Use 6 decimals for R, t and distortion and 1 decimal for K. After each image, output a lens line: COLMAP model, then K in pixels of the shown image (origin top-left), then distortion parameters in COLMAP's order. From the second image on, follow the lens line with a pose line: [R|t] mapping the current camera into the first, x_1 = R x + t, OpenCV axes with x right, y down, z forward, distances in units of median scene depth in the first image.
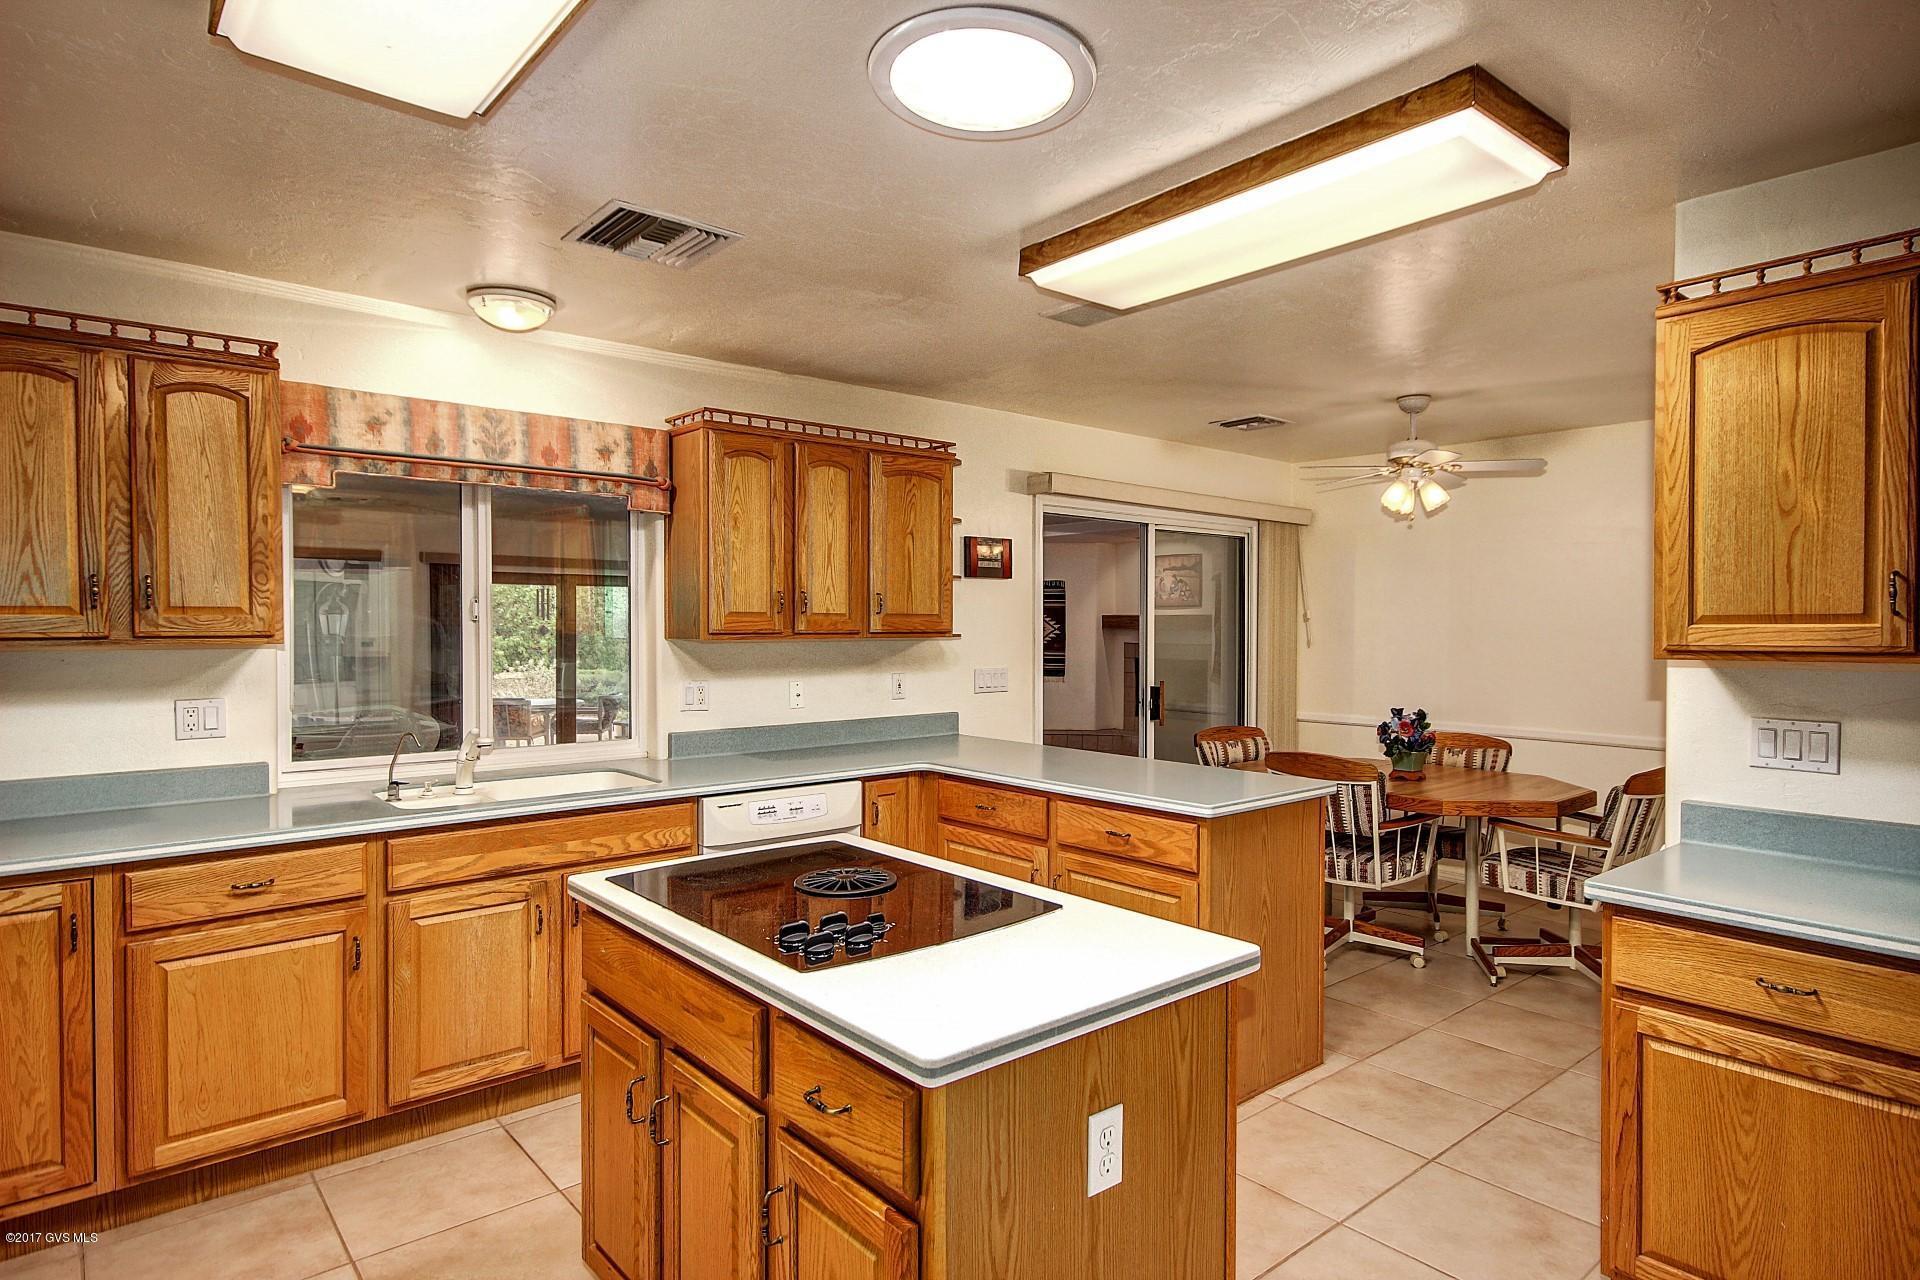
lens RADIAL K [[1053.0, 0, 977.9], [0, 1053.0, 638.8], [0, 0, 1]] dist [0.002767, 0.000317]
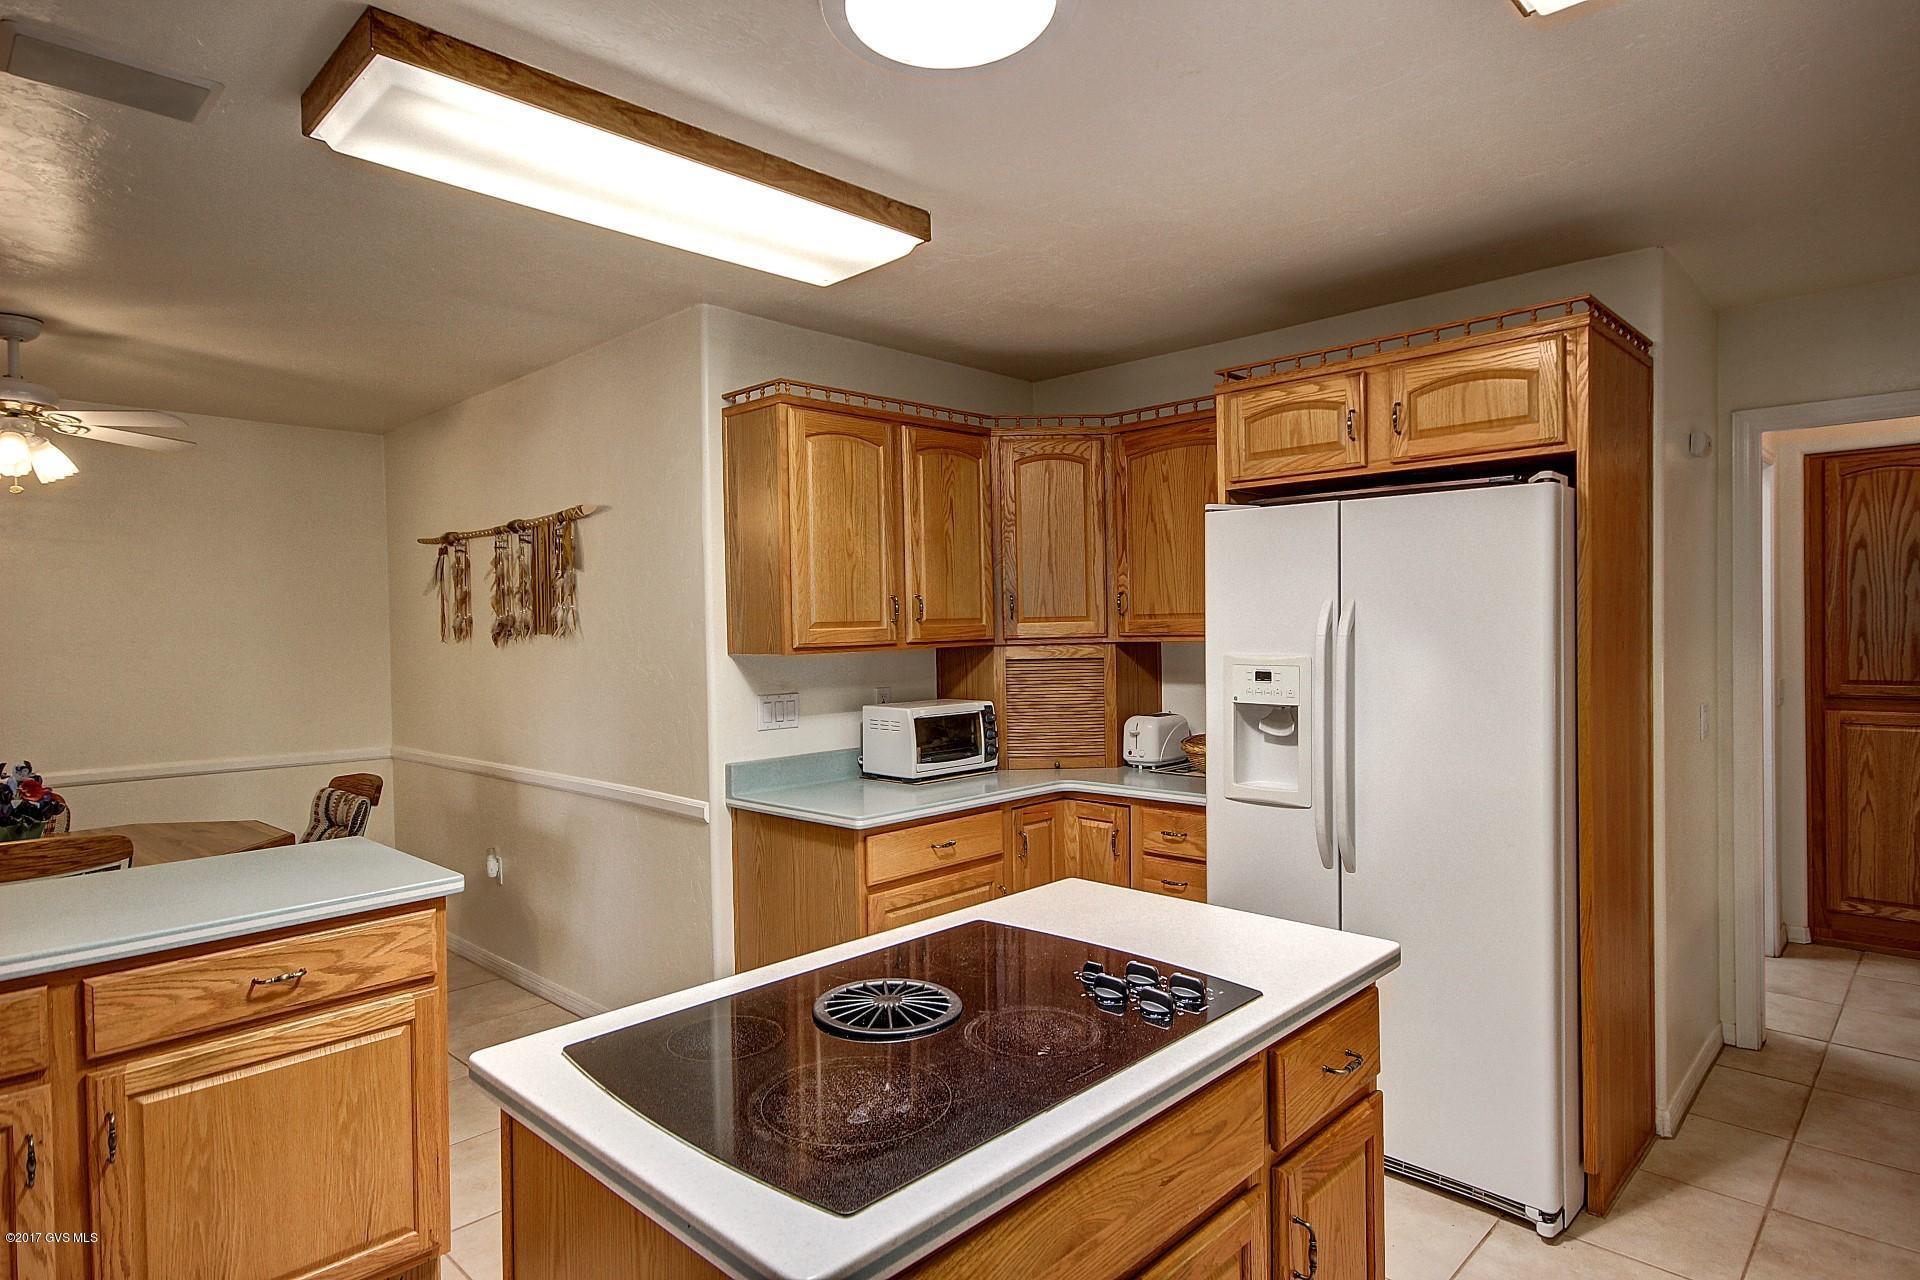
lens RADIAL K [[1053.0, 0, 977.9], [0, 1053.0, 638.8], [0, 0, 1]] dist [0.002767, 0.000317]
pose [[-0.100903, -0.014554, 0.994790, -0.720510], [0.027900, 0.999458, 0.017452, -0.018231], [-0.994505, 0.029515, -0.100442, 0.893727]]
